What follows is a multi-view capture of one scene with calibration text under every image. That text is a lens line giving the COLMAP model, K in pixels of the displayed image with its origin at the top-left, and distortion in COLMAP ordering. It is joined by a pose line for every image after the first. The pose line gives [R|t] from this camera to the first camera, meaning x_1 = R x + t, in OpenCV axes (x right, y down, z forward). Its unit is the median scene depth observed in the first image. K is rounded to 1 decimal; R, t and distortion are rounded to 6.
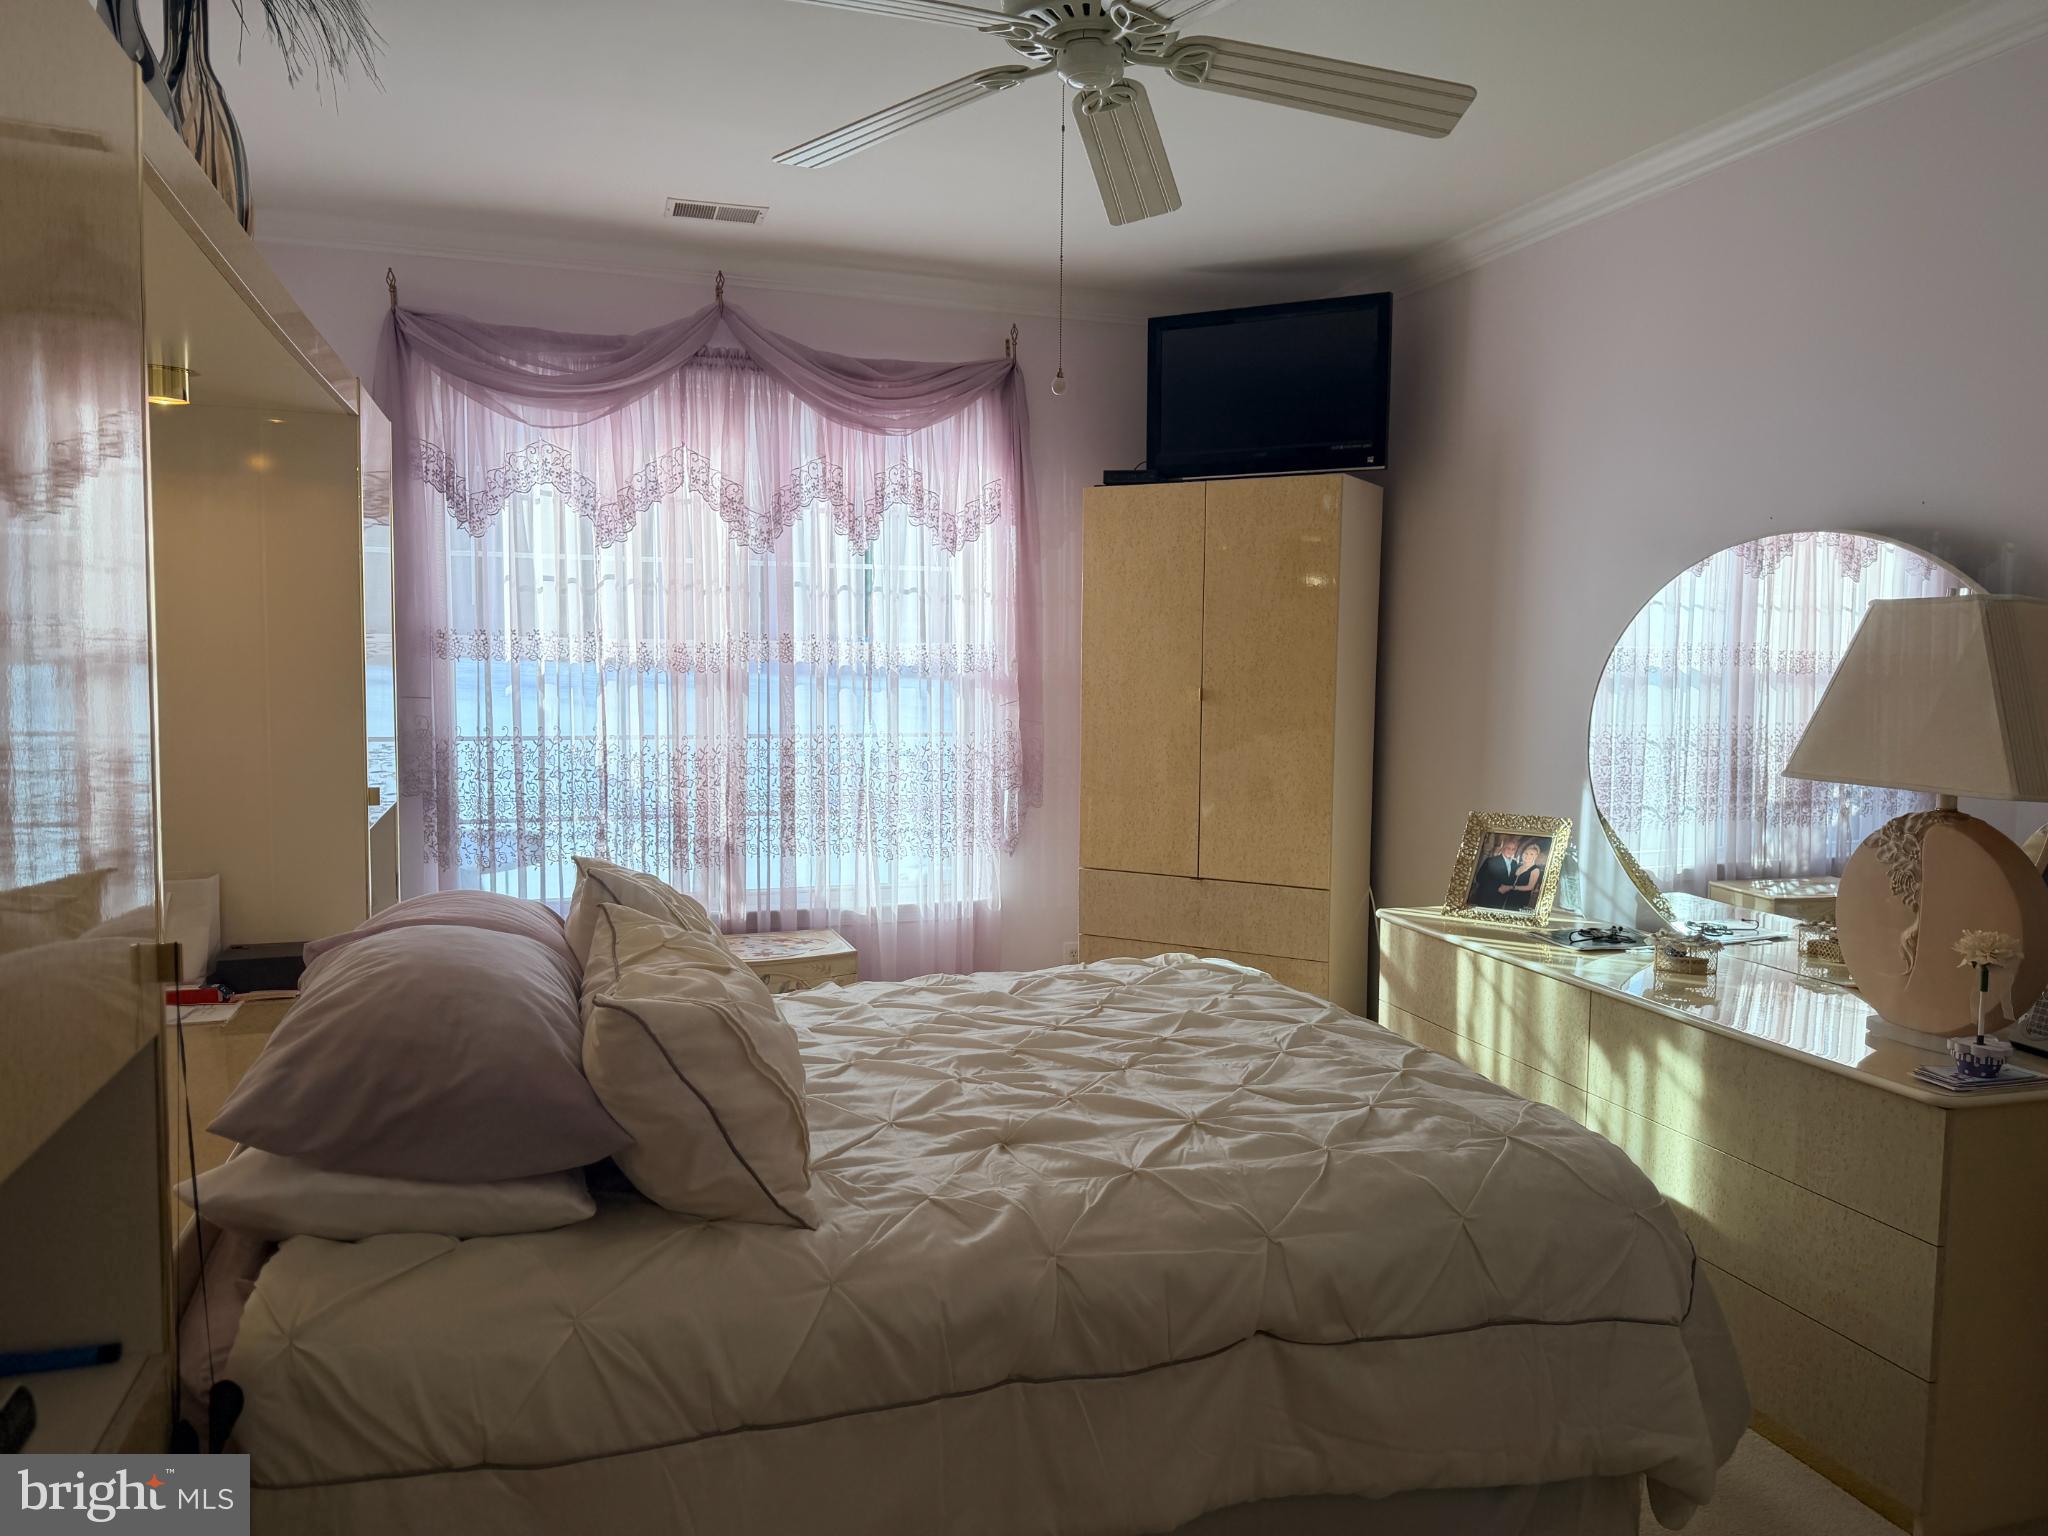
lens RADIAL K [[1435.1, 0, 959.6], [0, 1435.1, 764.9], [0, 0, 1]] dist [0.149636, -0.292855]
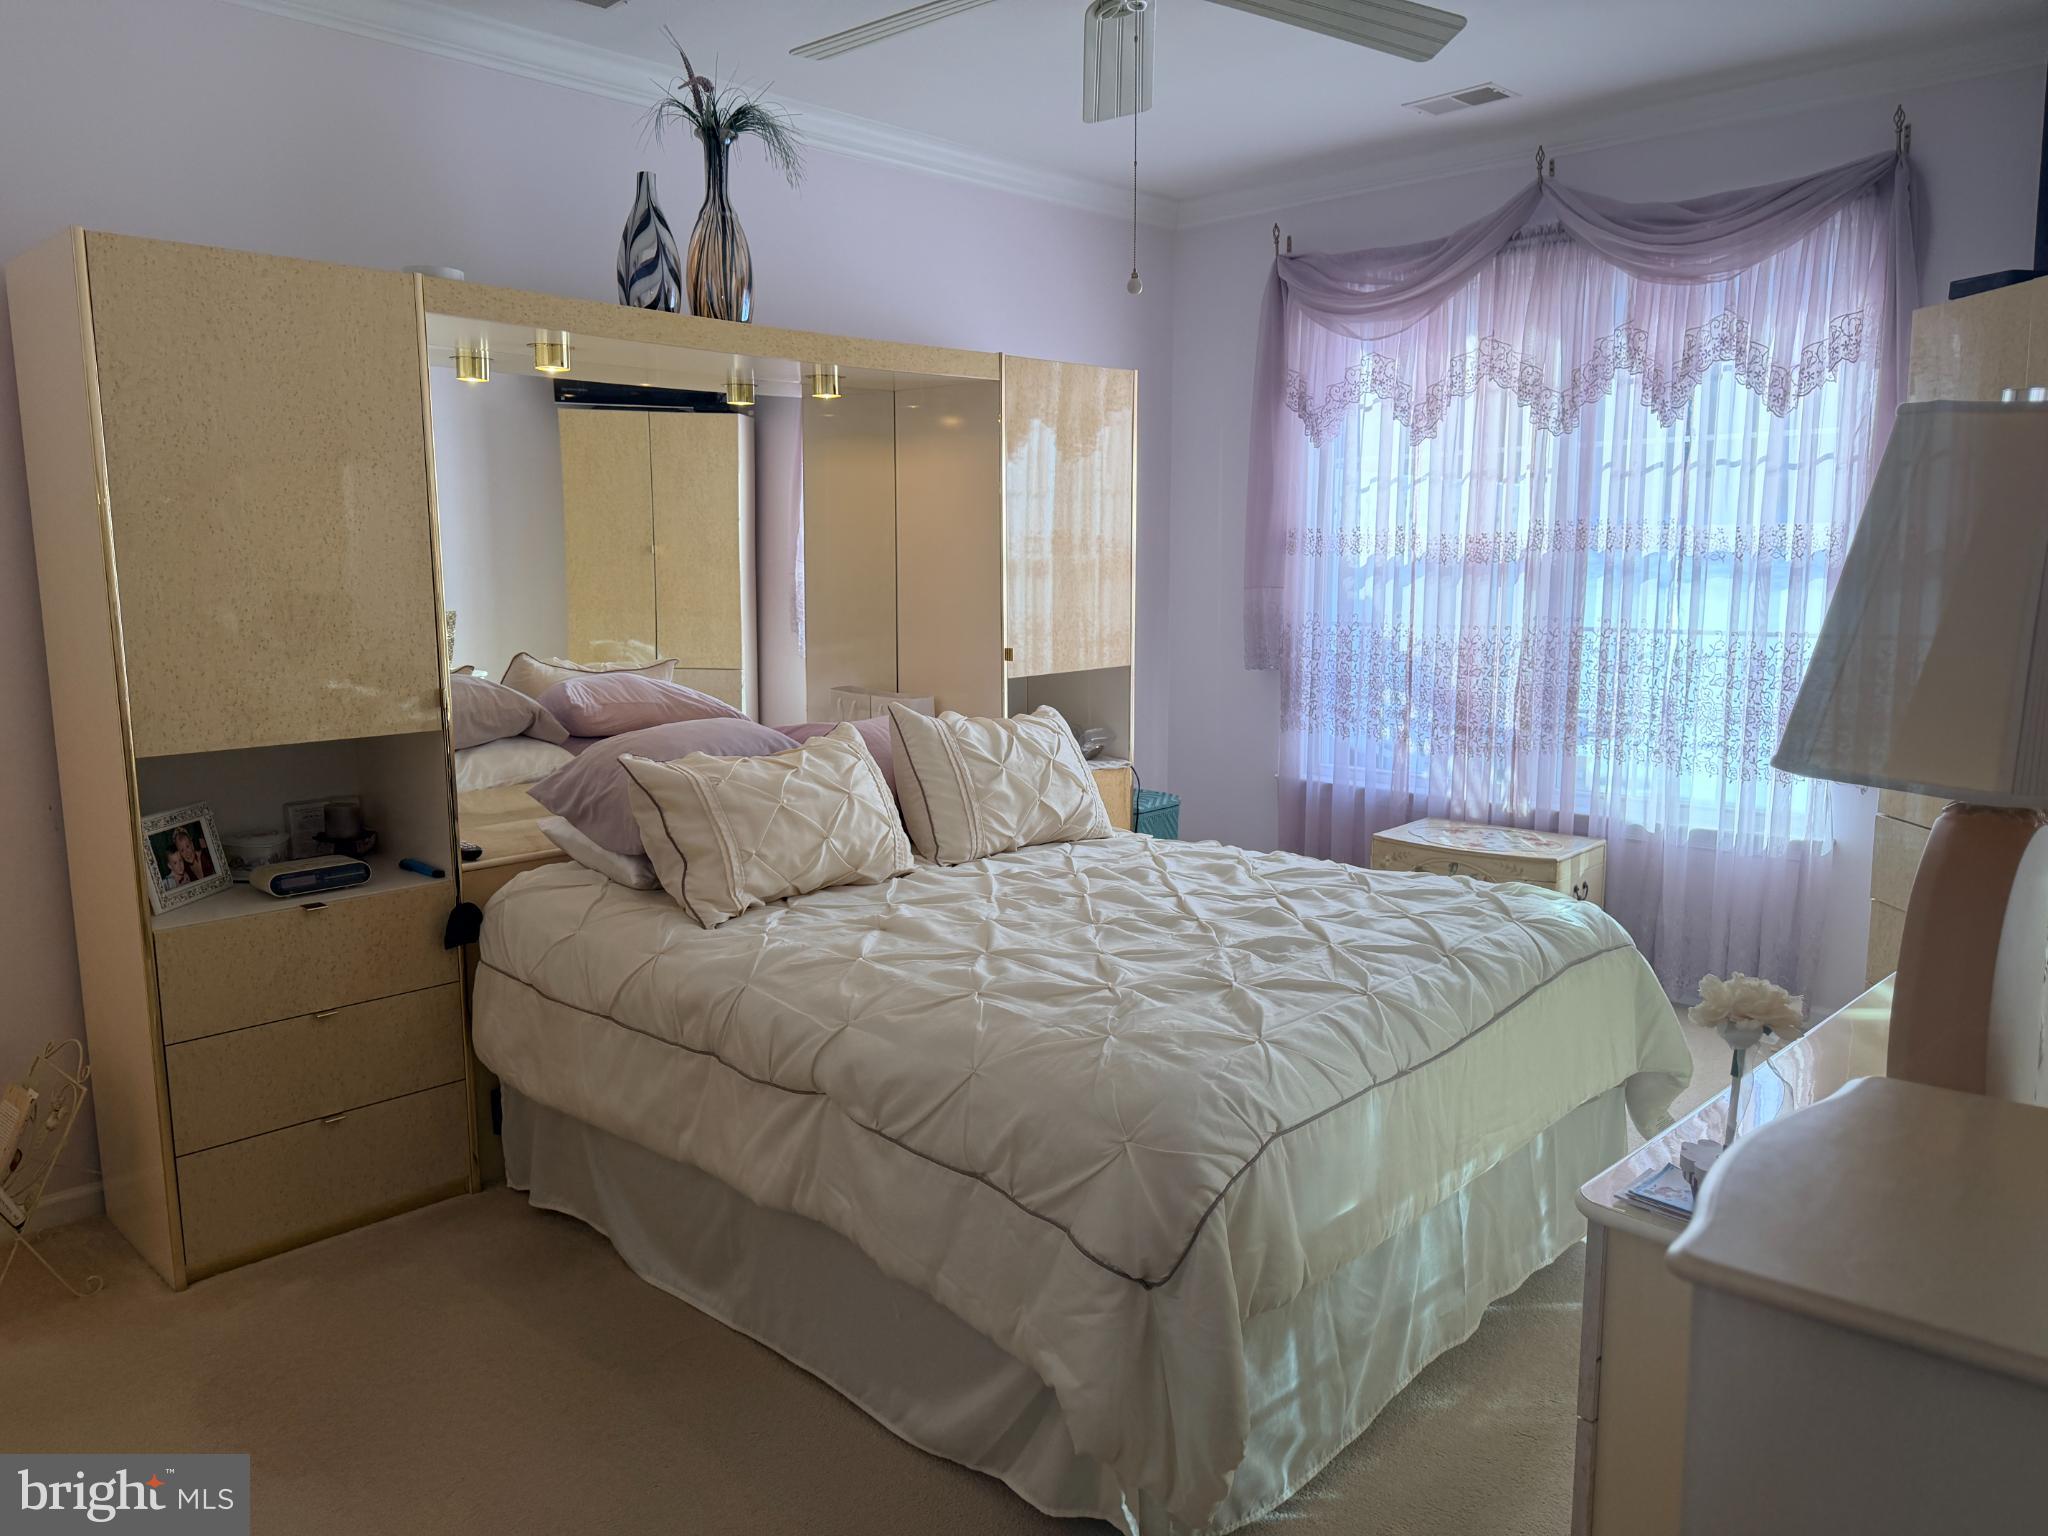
lens RADIAL K [[1429.6, 0, 1024.0], [0, 1429.6, 768.0], [0, 0, 1]] dist [0.026130, -0.040895]
pose [[0.470582, 0.116028, -0.874694, 0.568191], [-0.052235, 0.993241, 0.103651, -0.008641], [0.880809, -0.003087, 0.473463, 0.246413]]
